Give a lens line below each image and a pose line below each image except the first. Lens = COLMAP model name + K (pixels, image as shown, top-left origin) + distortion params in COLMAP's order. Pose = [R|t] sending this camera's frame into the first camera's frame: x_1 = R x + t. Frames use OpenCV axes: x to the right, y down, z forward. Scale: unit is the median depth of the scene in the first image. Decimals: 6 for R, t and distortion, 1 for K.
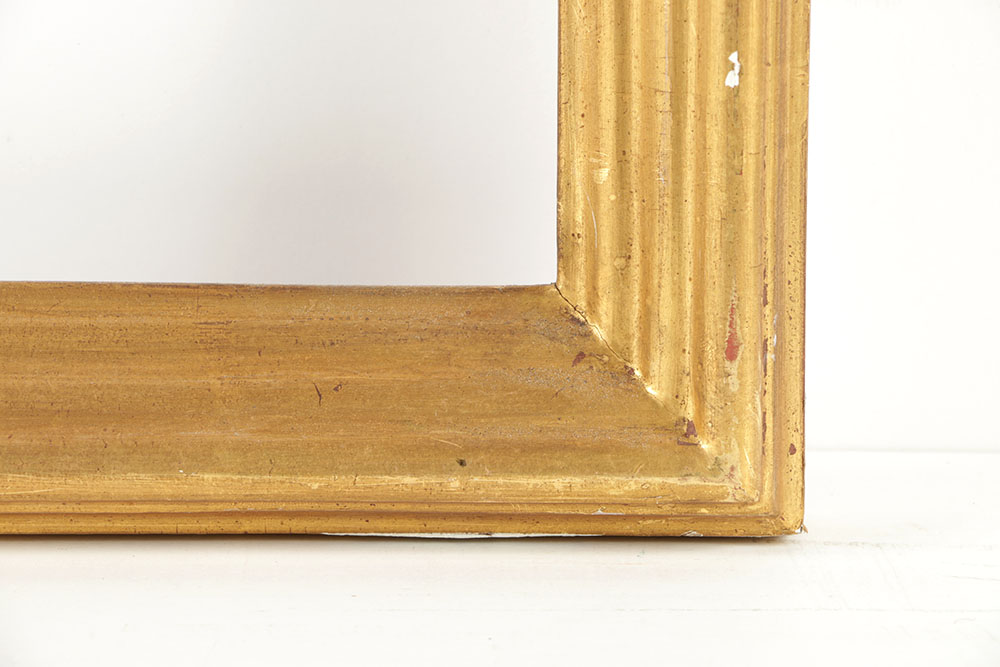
lens RADIAL K [[5859.6, 0, 503.2], [0, 5859.6, 332.7], [0, 0, 1]] dist [1.458522, 0.000000]
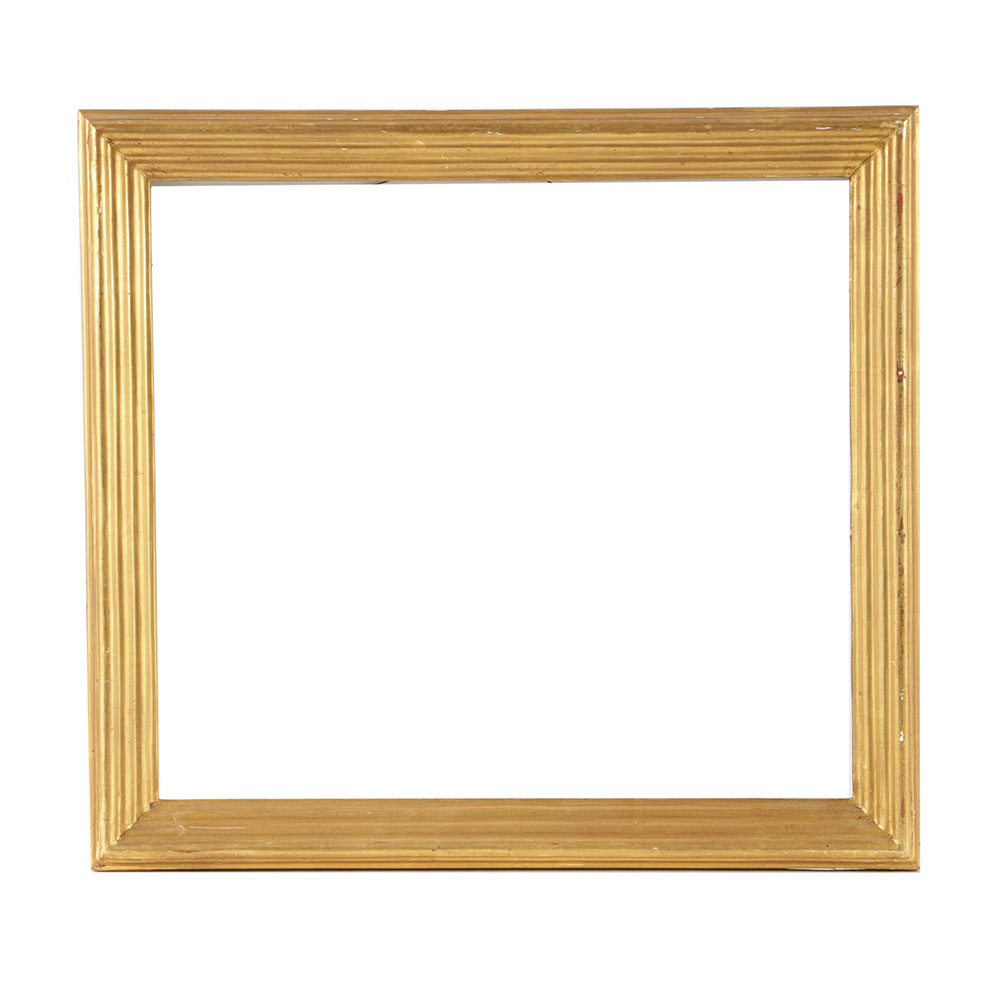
lens RADIAL K [[4352.4, 0, 480.4], [0, 4352.4, 494.3], [0, 0, 1]] dist [0.425646, 0.000000]
pose [[0.998531, -0.008368, -0.053542, -0.073662], [0.001429, 0.991729, -0.128344, 0.151250], [0.054173, 0.128079, 0.990283, -1.686673]]
